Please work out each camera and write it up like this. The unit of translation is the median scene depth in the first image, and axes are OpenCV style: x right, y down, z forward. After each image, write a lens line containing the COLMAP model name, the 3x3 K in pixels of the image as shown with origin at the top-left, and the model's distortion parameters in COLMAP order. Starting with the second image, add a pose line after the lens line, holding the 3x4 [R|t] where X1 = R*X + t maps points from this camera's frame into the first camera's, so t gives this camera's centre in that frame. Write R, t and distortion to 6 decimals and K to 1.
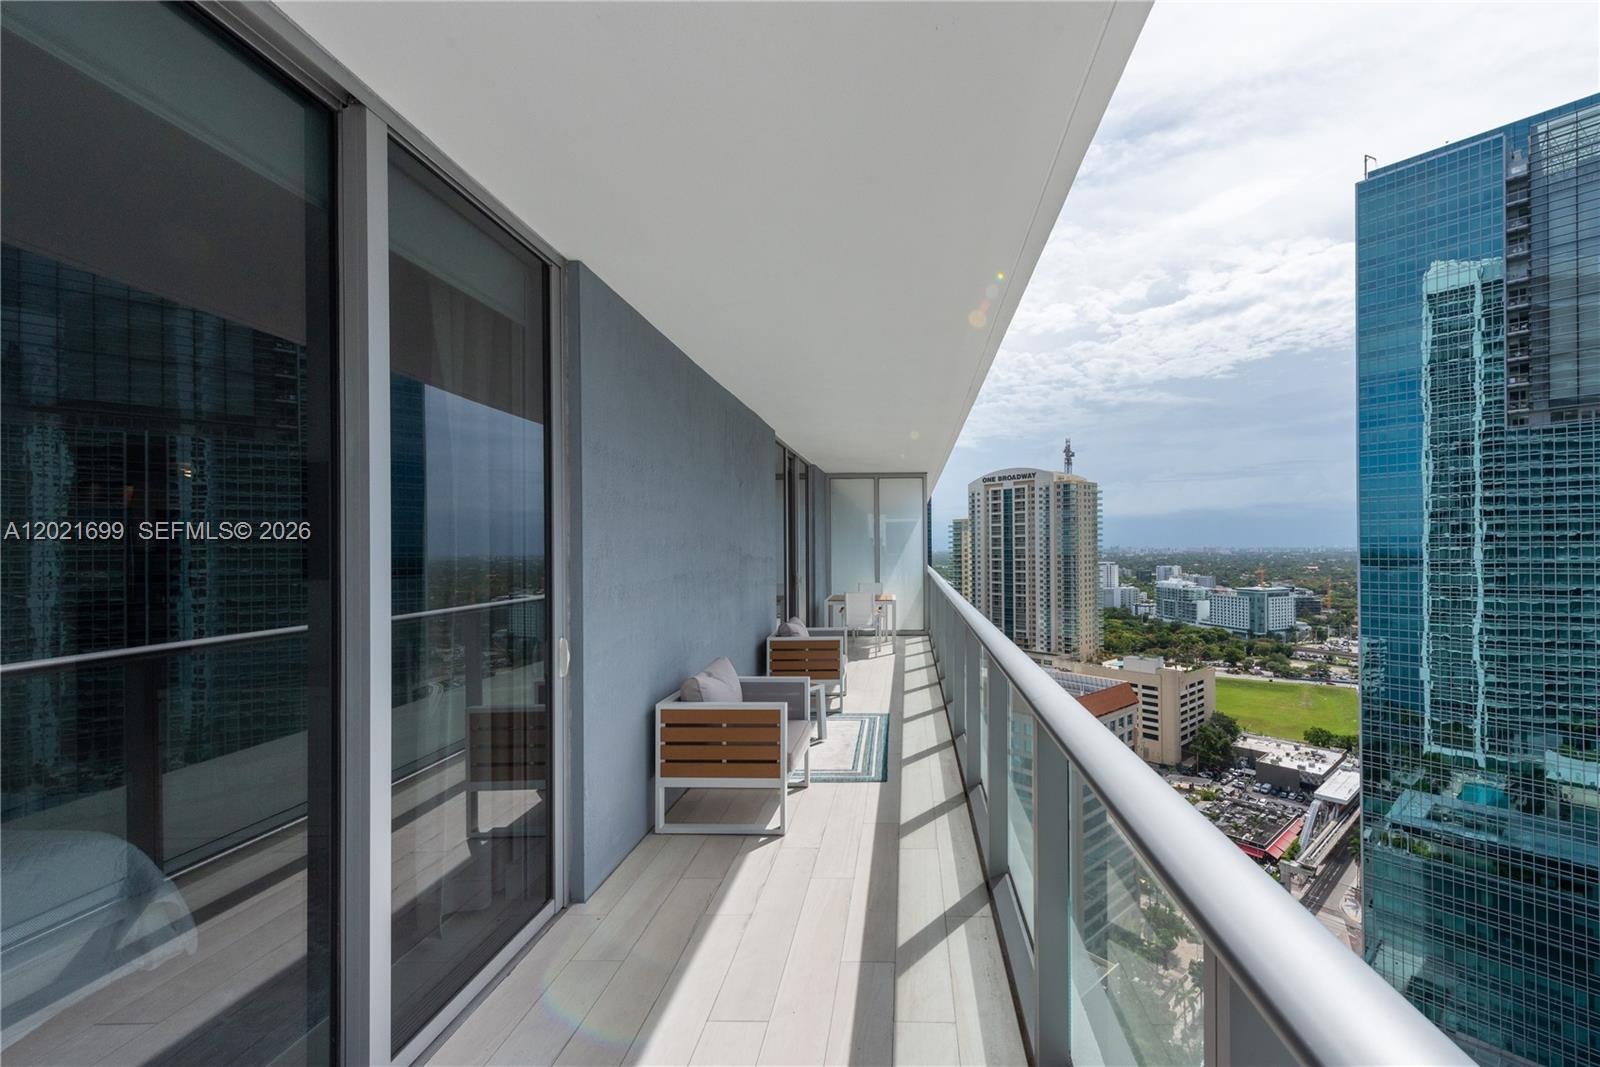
lens RADIAL K [[629.1, 0, 807.3], [0, 629.1, 552.3], [0, 0, 1]] dist [0.000498, -0.000289]
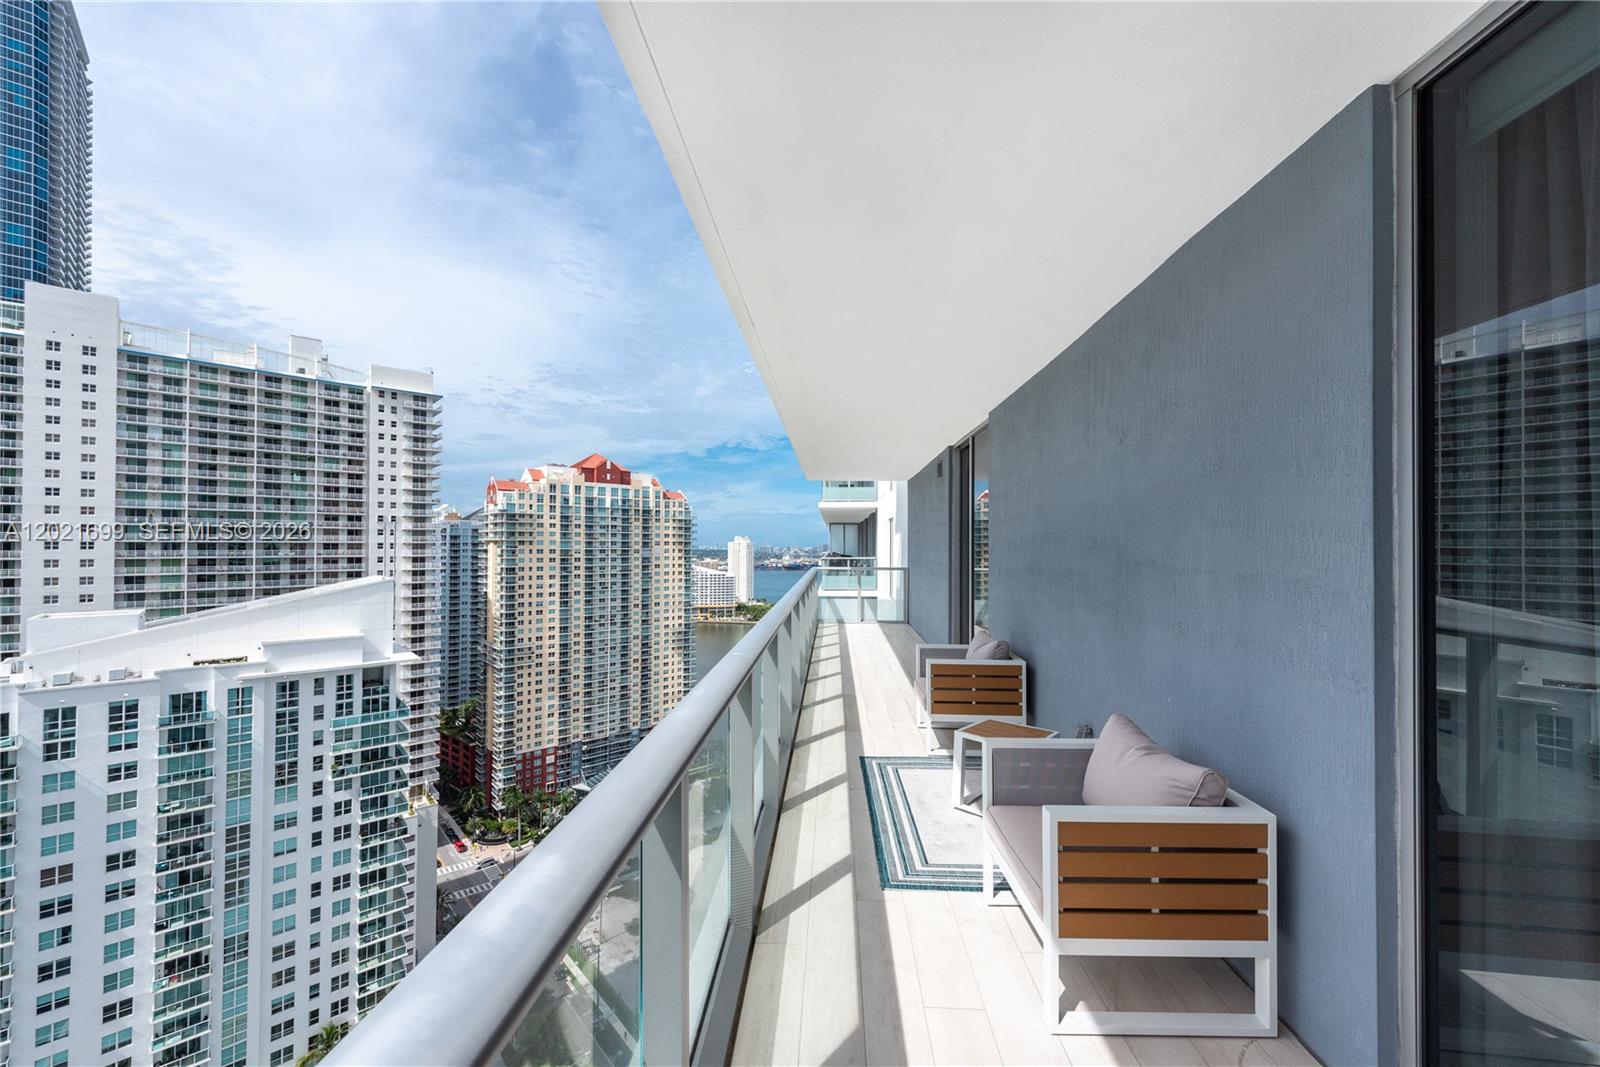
lens RADIAL K [[623.2, 0, 799.7], [0, 623.2, 543.4], [0, 0, 1]] dist [0.002858, 0.000093]
pose [[-0.994807, 0.026900, -0.098161, 0.320036], [0.027522, 0.999609, -0.004987, -0.007219], [0.097988, -0.007663, -0.995158, 2.028225]]
